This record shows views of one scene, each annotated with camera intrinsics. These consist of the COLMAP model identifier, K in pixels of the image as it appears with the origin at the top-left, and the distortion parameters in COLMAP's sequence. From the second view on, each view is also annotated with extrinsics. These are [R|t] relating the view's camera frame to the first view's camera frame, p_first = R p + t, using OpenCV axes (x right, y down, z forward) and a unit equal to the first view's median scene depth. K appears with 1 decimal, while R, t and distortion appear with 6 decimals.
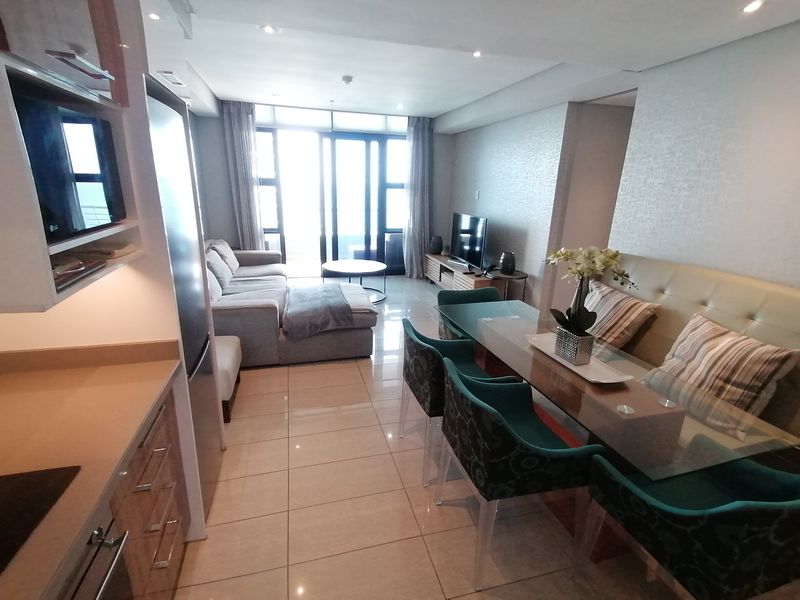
lens RADIAL K [[389.8, 0, 398.7], [0, 389.8, 296.1], [0, 0, 1]] dist [0.080039, -0.063150]
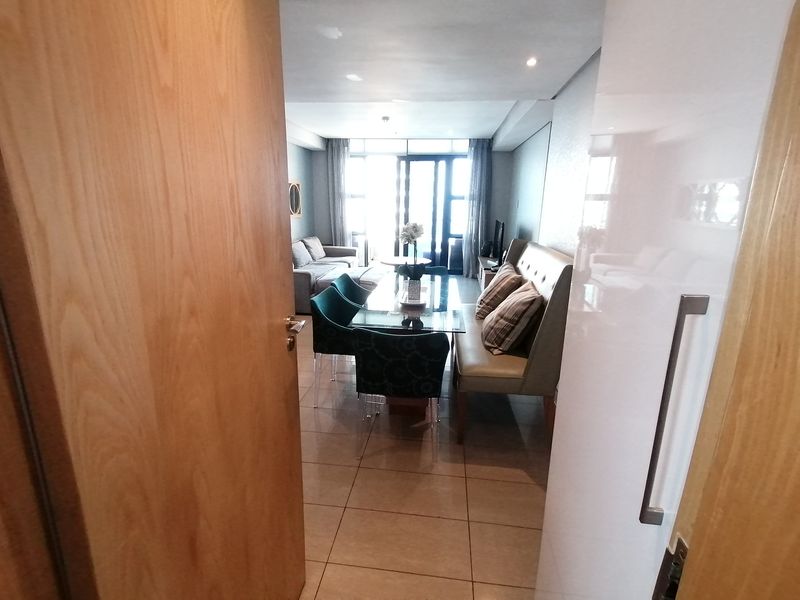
lens RADIAL K [[389.8, 0, 398.7], [0, 389.8, 296.1], [0, 0, 1]] dist [0.080039, -0.063150]
pose [[0.924348, 0.080642, -0.372930, 0.303979], [-0.098513, 0.994711, -0.029080, 0.065561], [0.368612, 0.063619, 0.927404, -0.137459]]
